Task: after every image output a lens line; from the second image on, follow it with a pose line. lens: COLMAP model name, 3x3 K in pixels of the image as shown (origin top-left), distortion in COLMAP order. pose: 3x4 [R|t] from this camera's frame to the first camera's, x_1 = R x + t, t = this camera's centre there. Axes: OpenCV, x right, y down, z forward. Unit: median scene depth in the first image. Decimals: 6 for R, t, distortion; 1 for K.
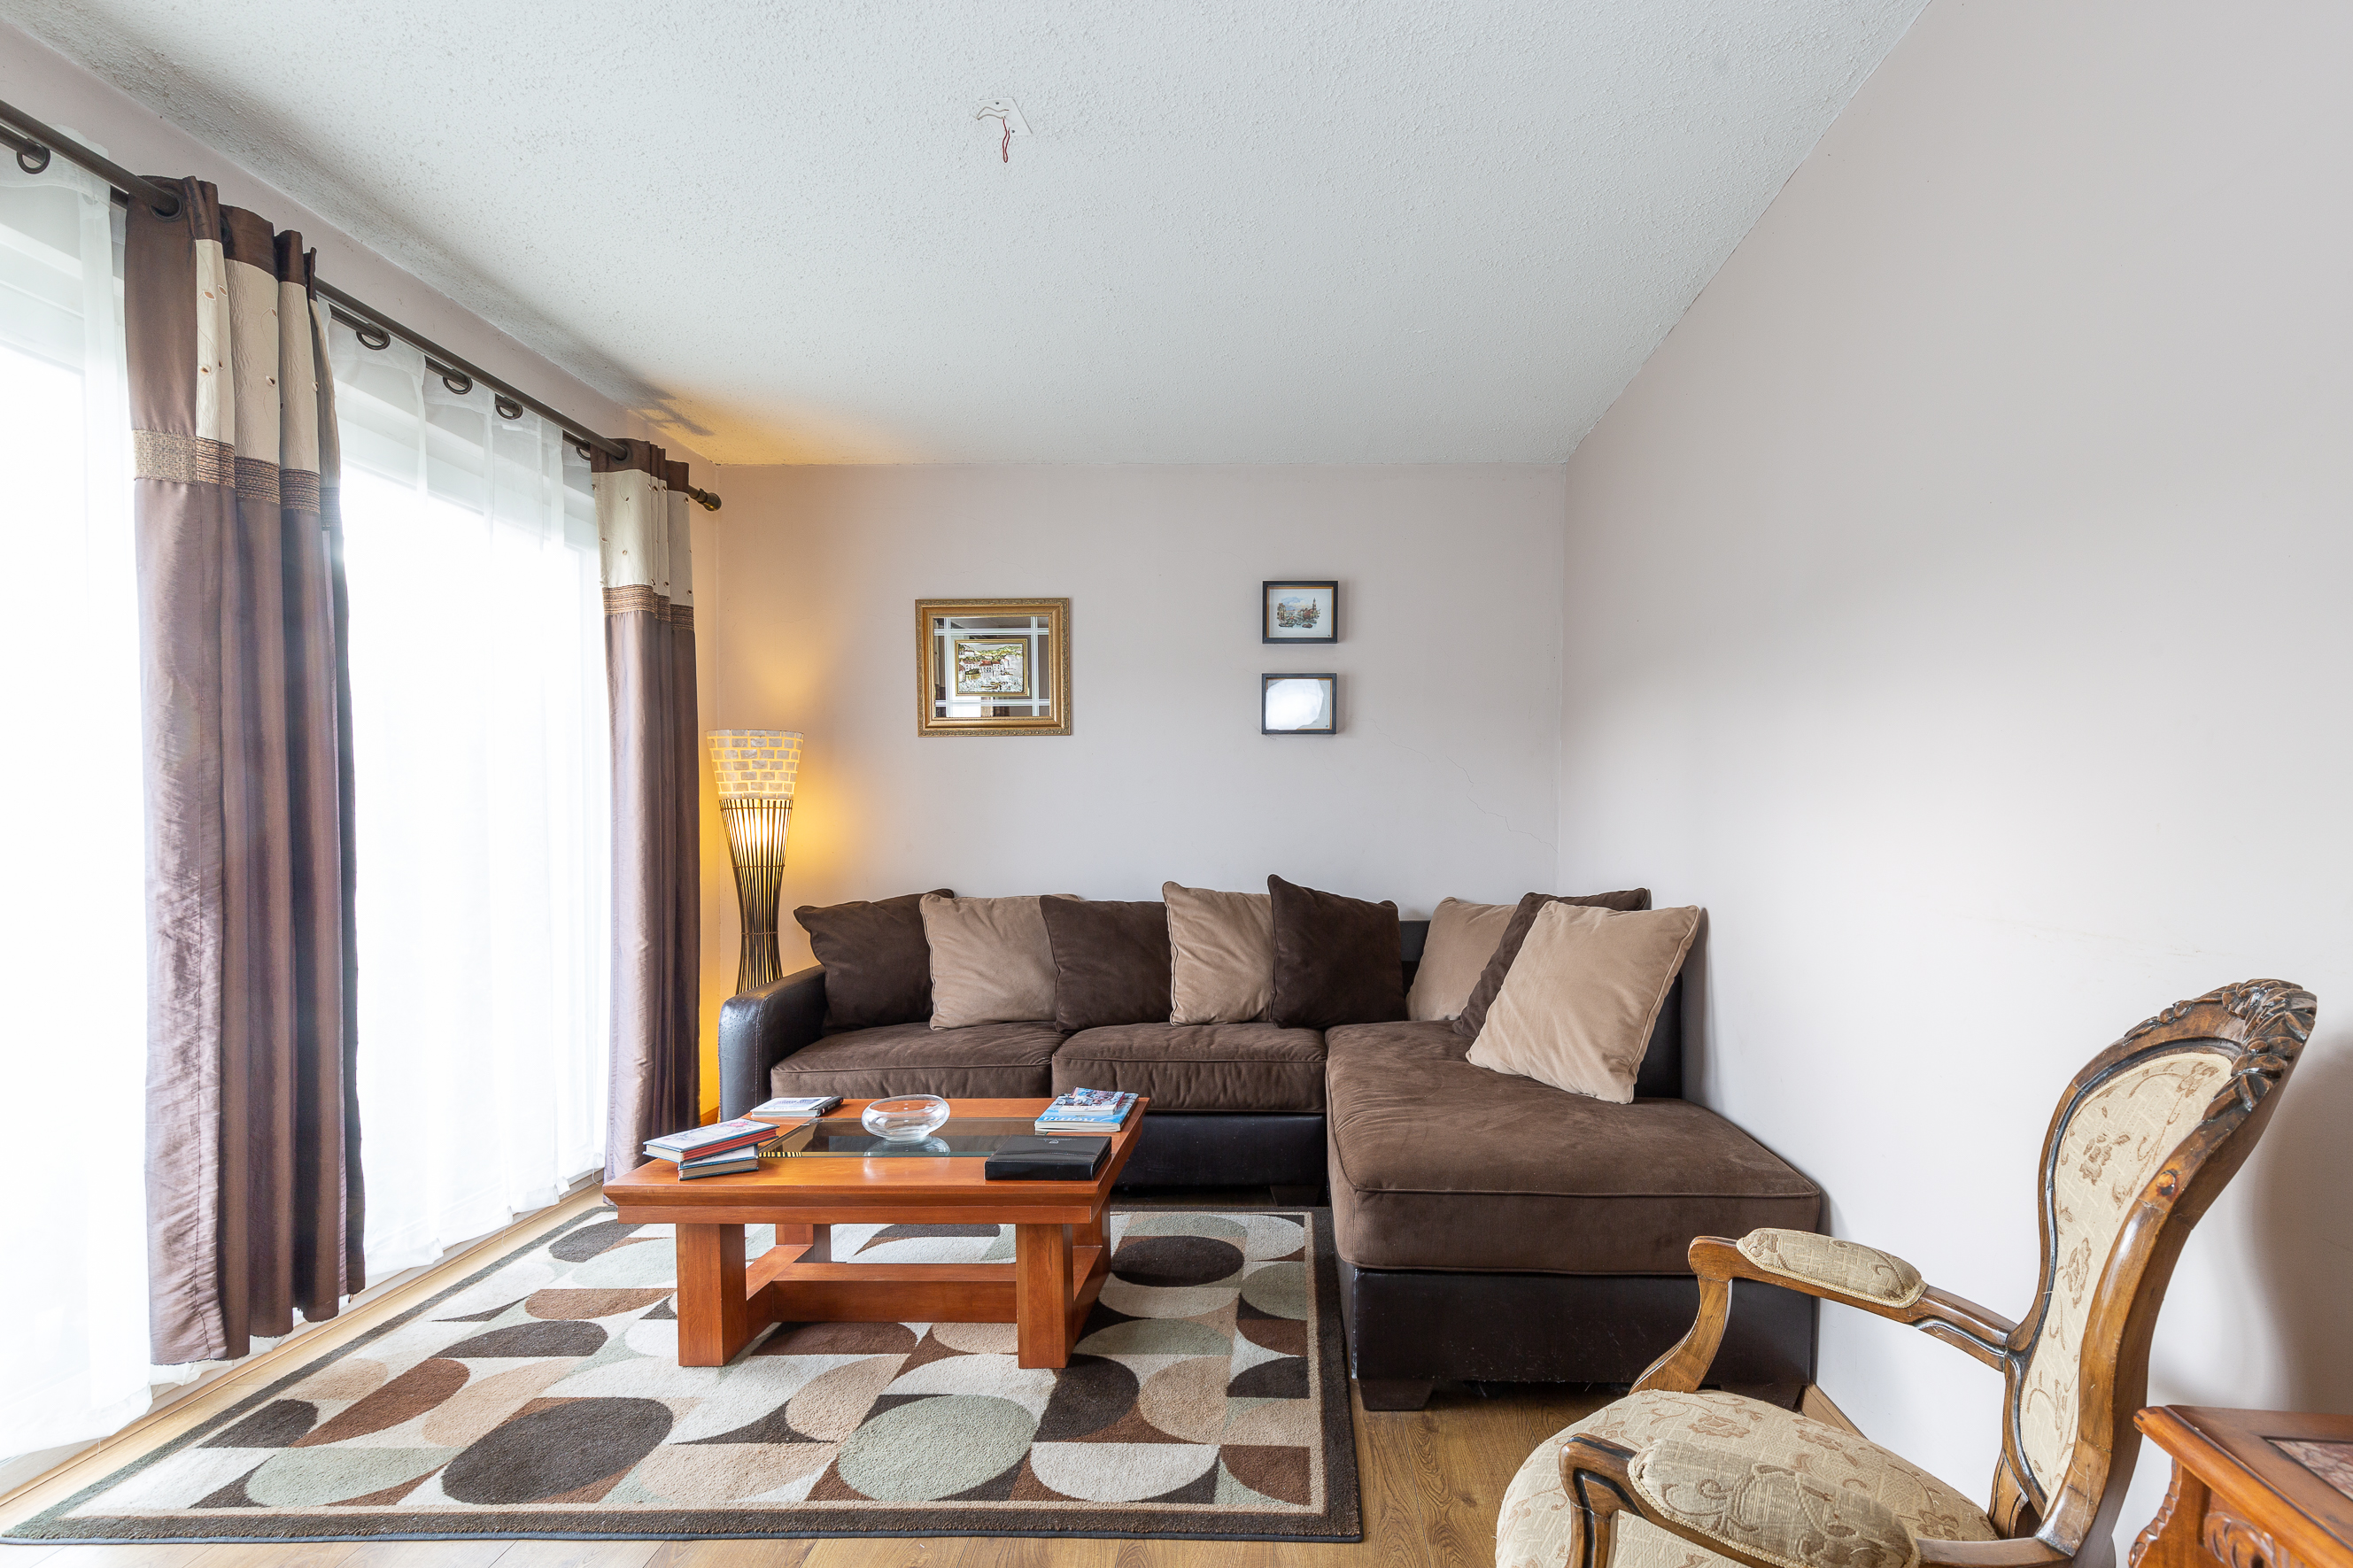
lens RADIAL K [[1090.5, 0, 1244.3], [0, 1090.5, 851.4], [0, 0, 1]] dist [0.004829, -0.001811]
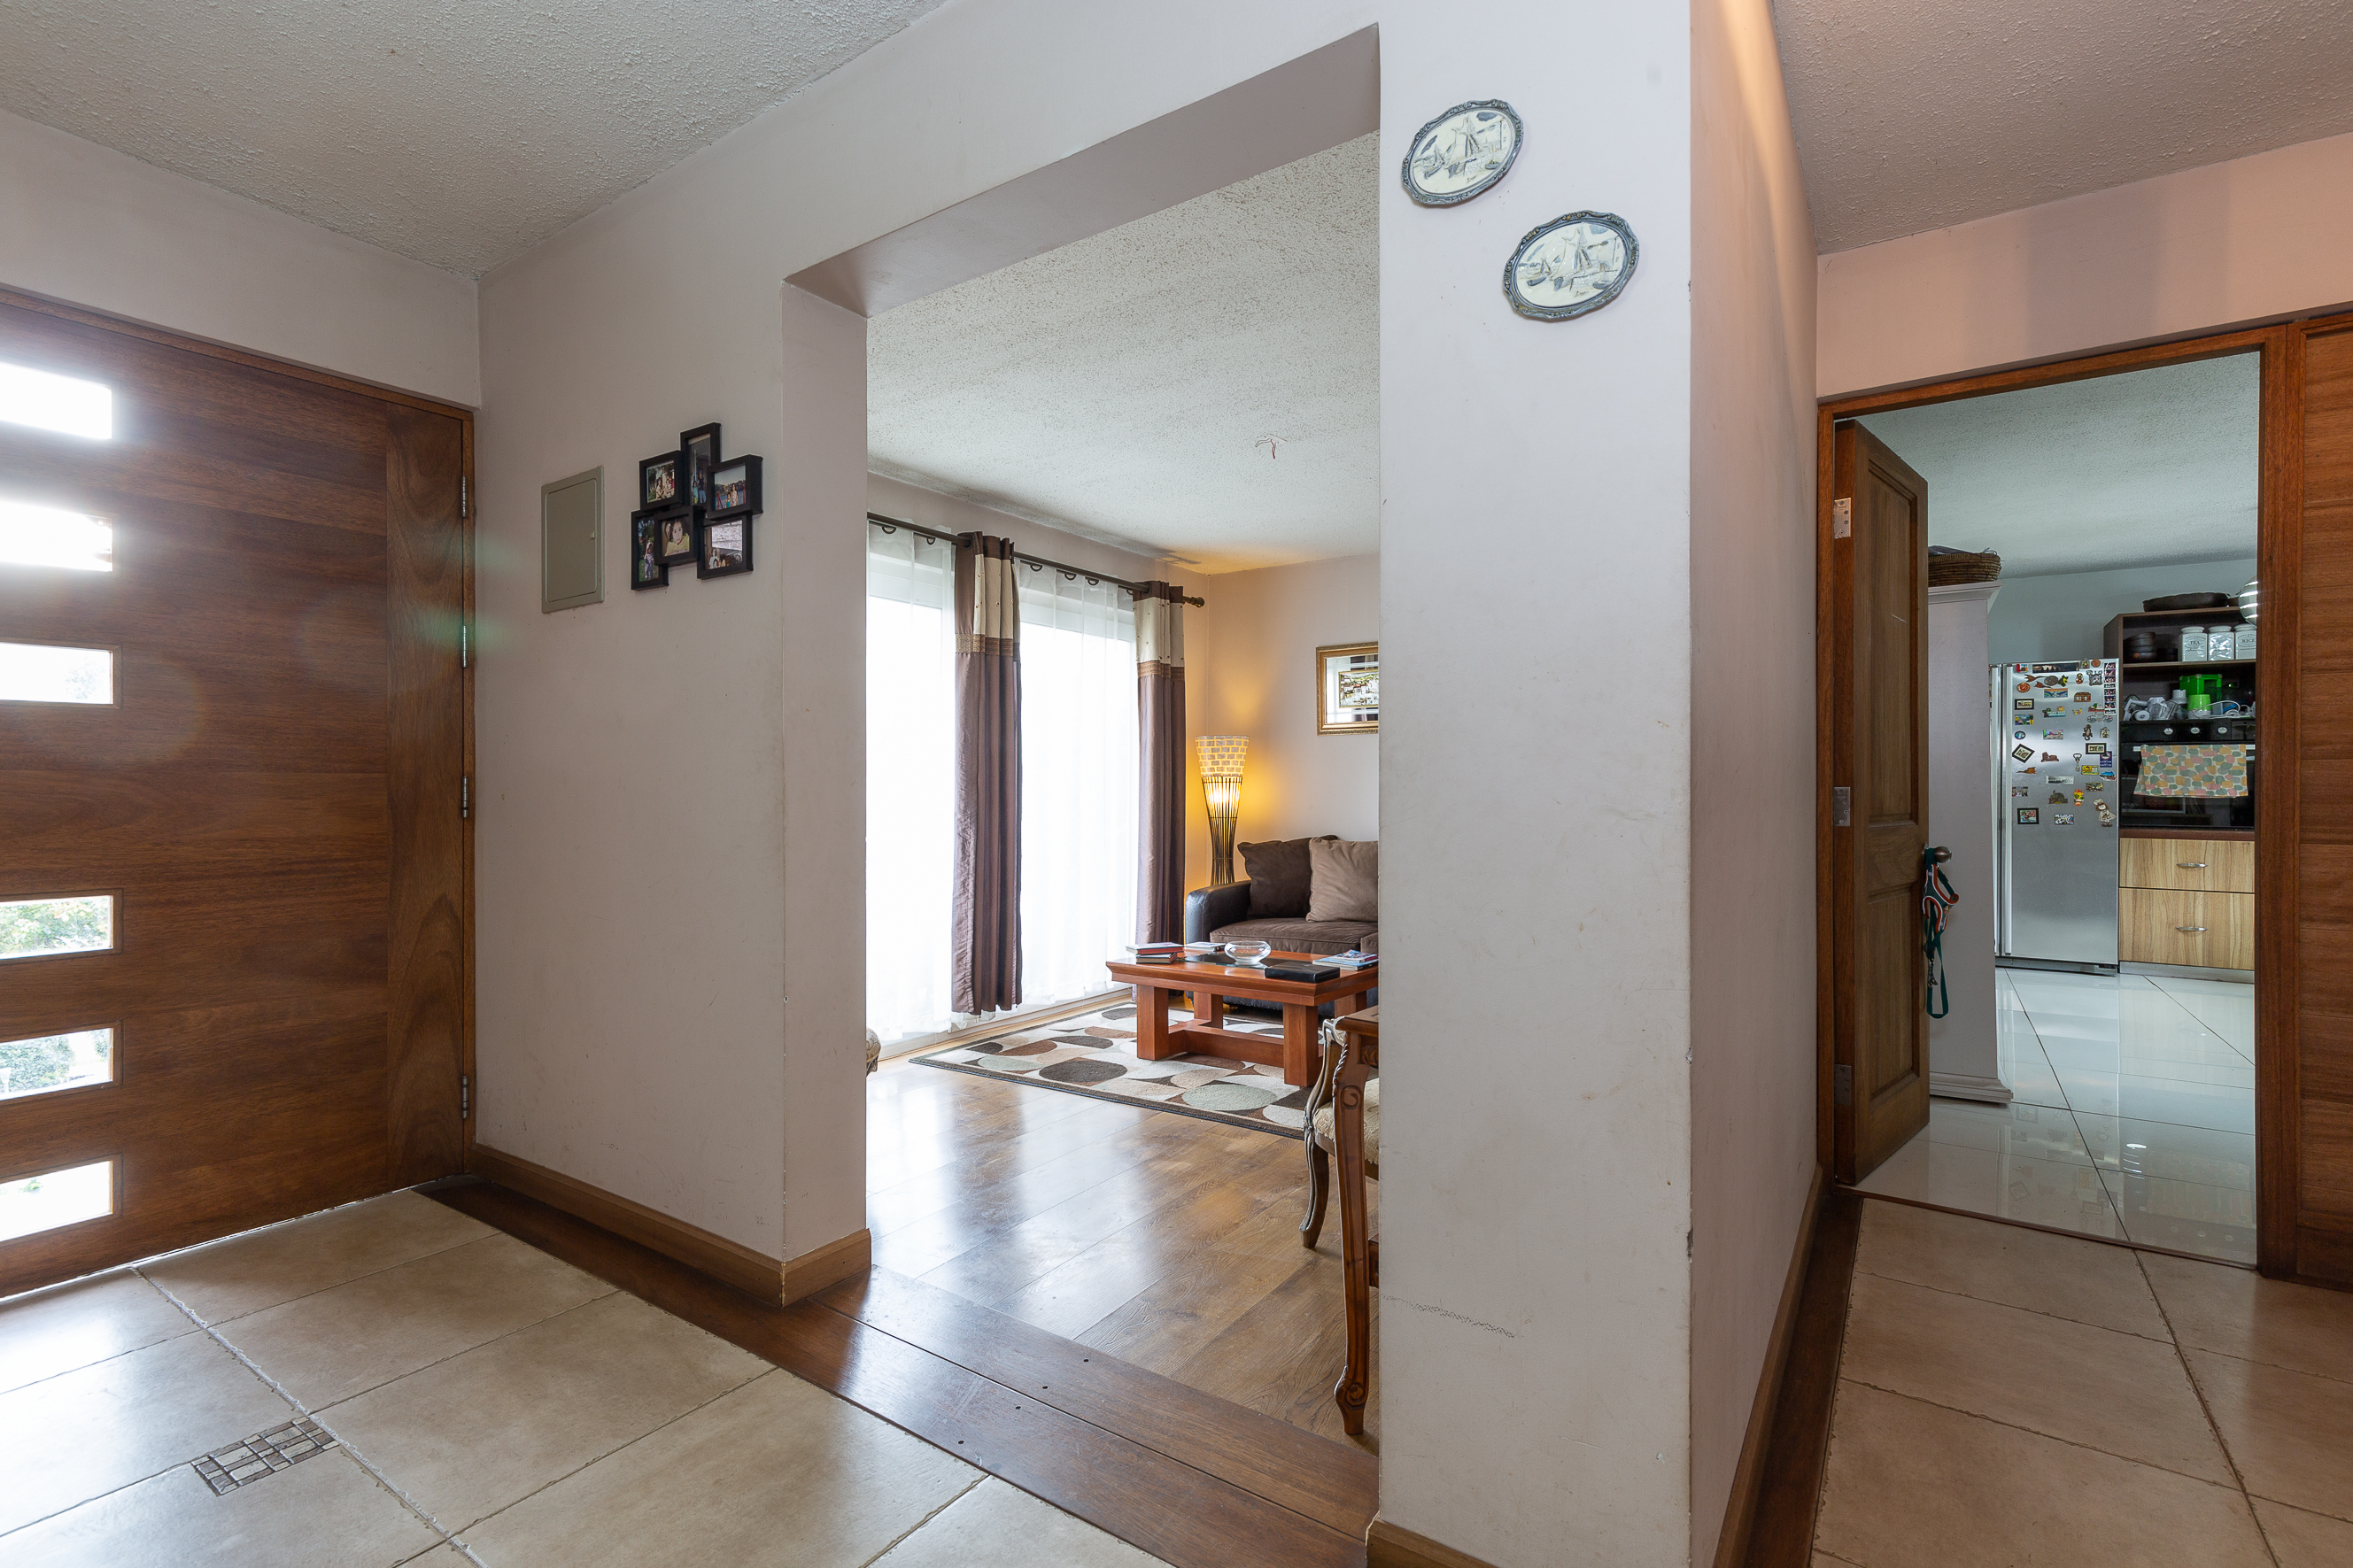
lens RADIAL K [[1090.5, 0, 1179.7], [0, 1090.5, 785.5], [0, 0, 1]] dist [0.004829, -0.001811]
pose [[0.834456, 0.000599, -0.551074, 0.497322], [-0.019150, 0.999427, -0.027911, 0.014962], [0.550742, 0.033844, 0.833989, -0.496624]]
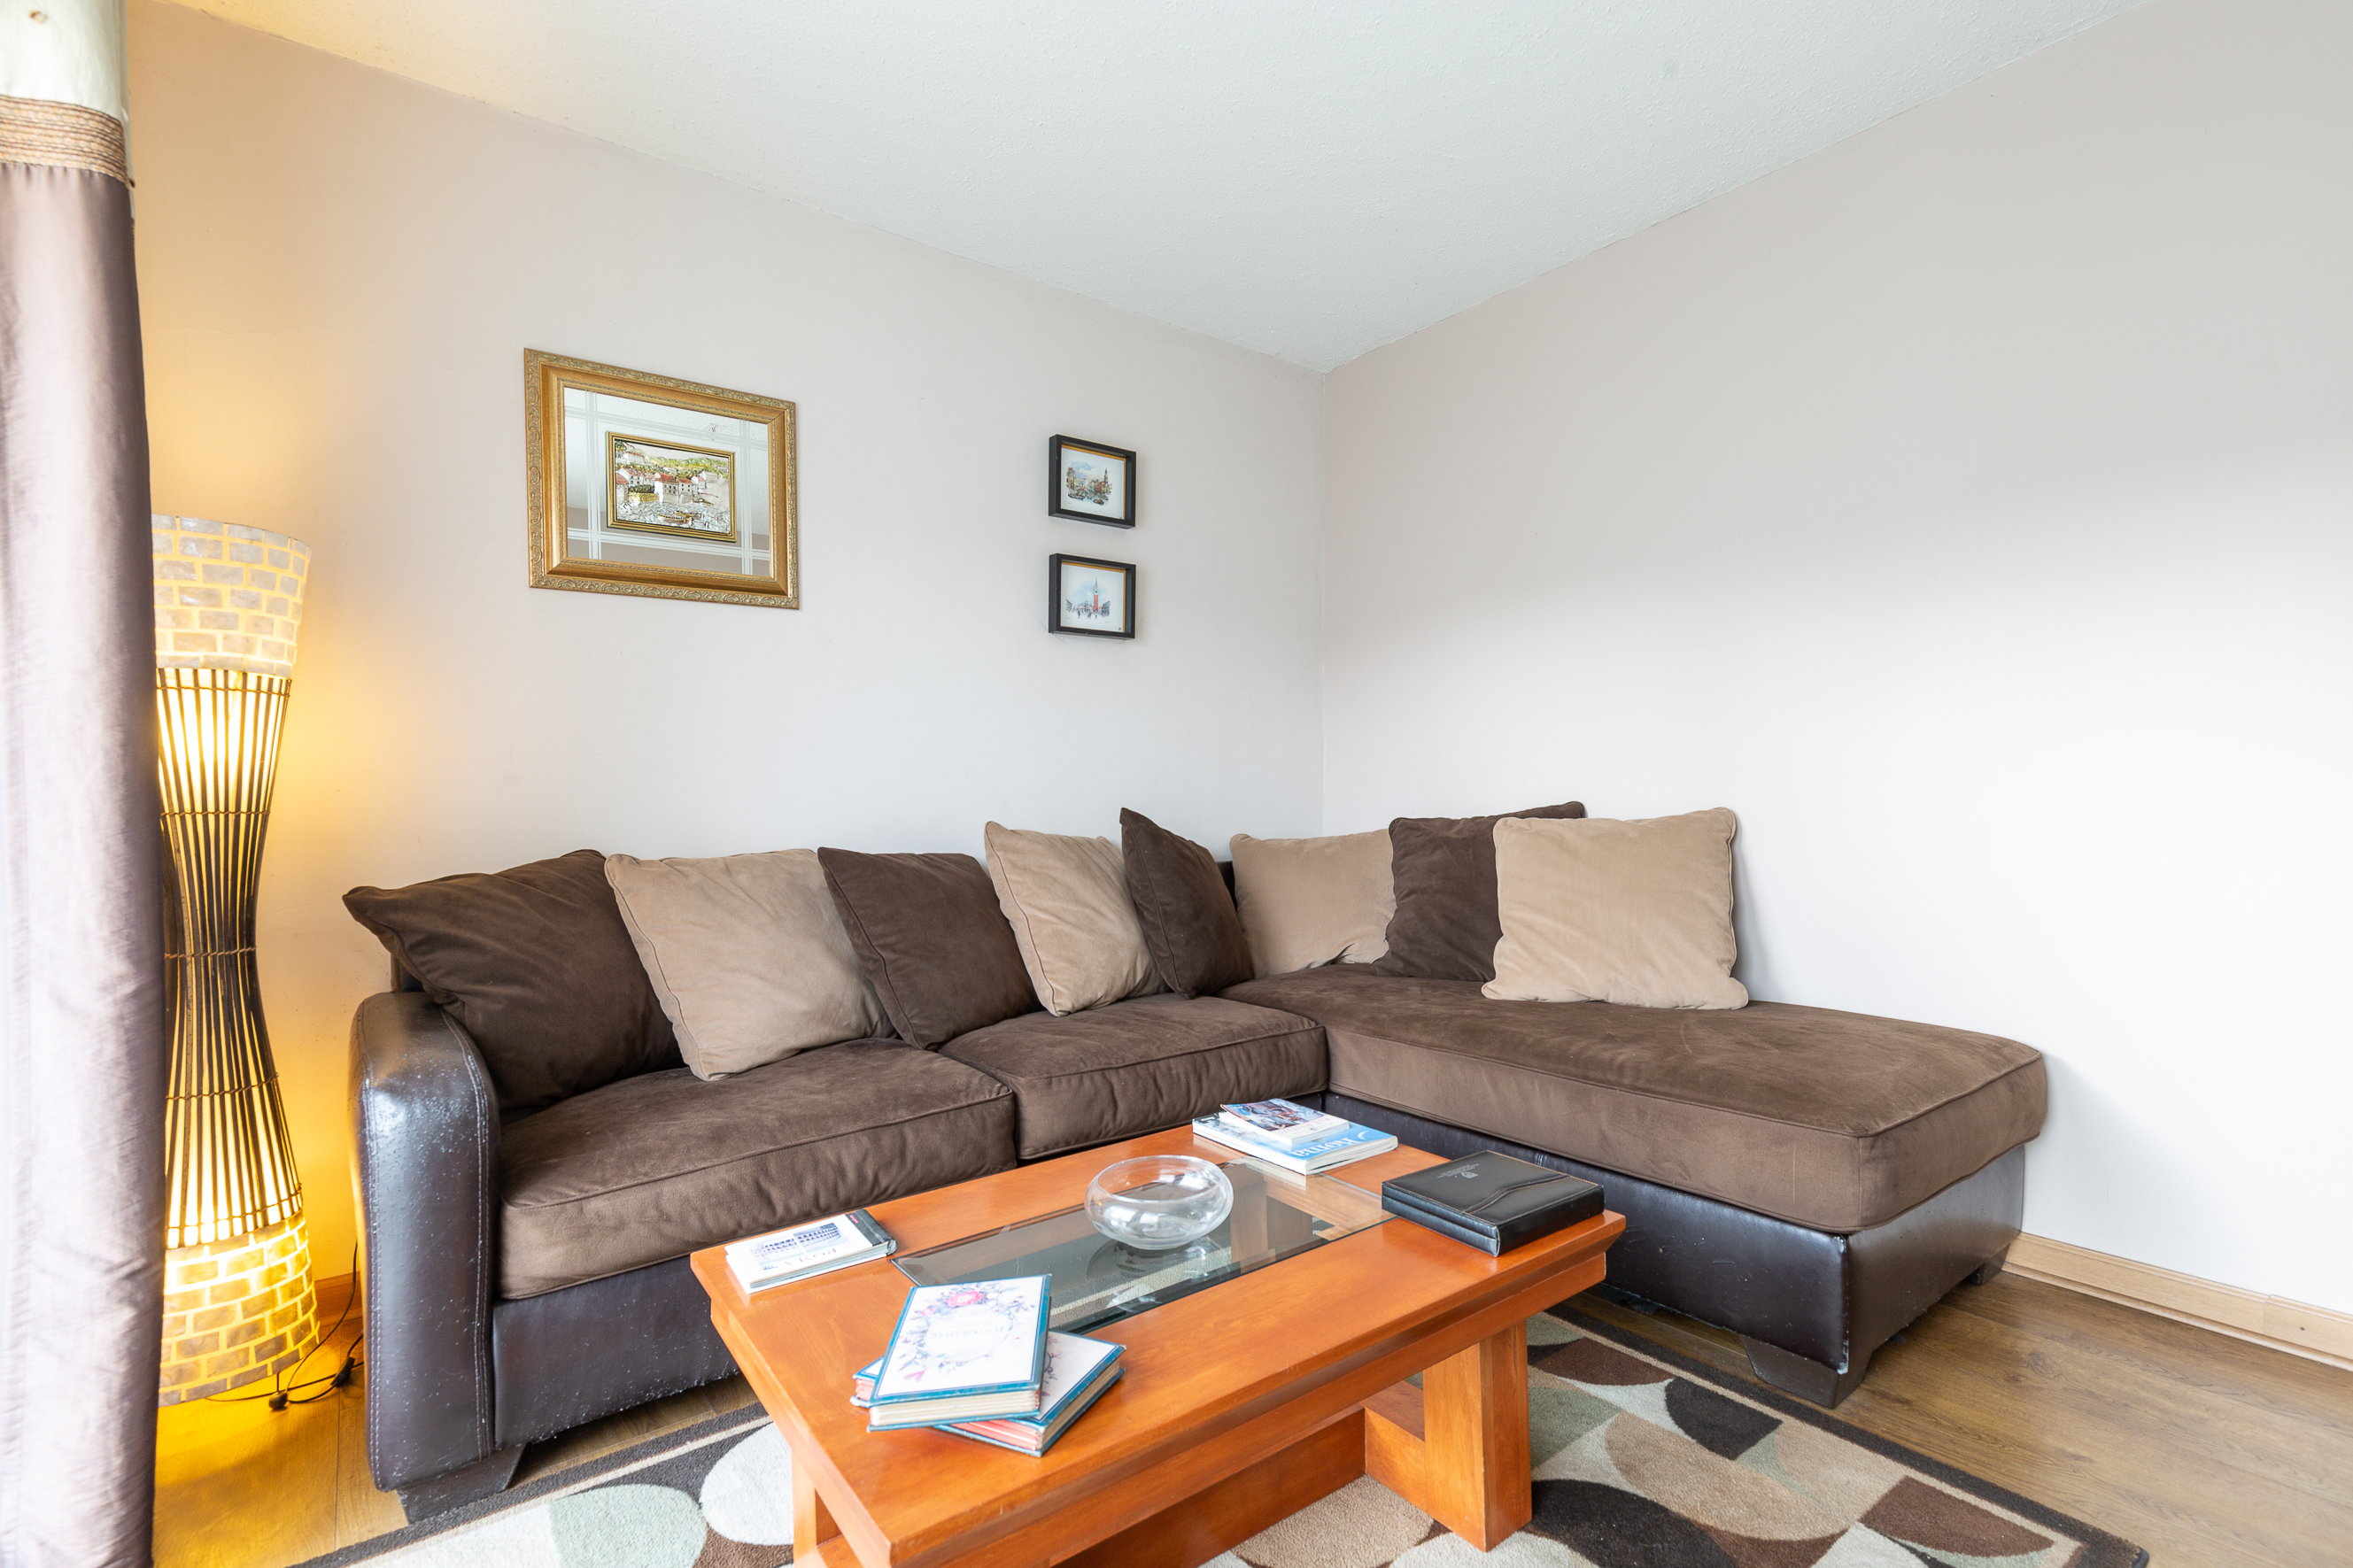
lens RADIAL K [[1090.5, 0, 1185.2], [0, 1090.5, 806.5], [0, 0, 1]] dist [0.004829, -0.001811]
pose [[0.776694, -0.016957, 0.629649, -0.510134], [0.035327, 0.999237, -0.016668, 0.041555], [-0.628886, 0.035190, 0.776701, 0.437988]]
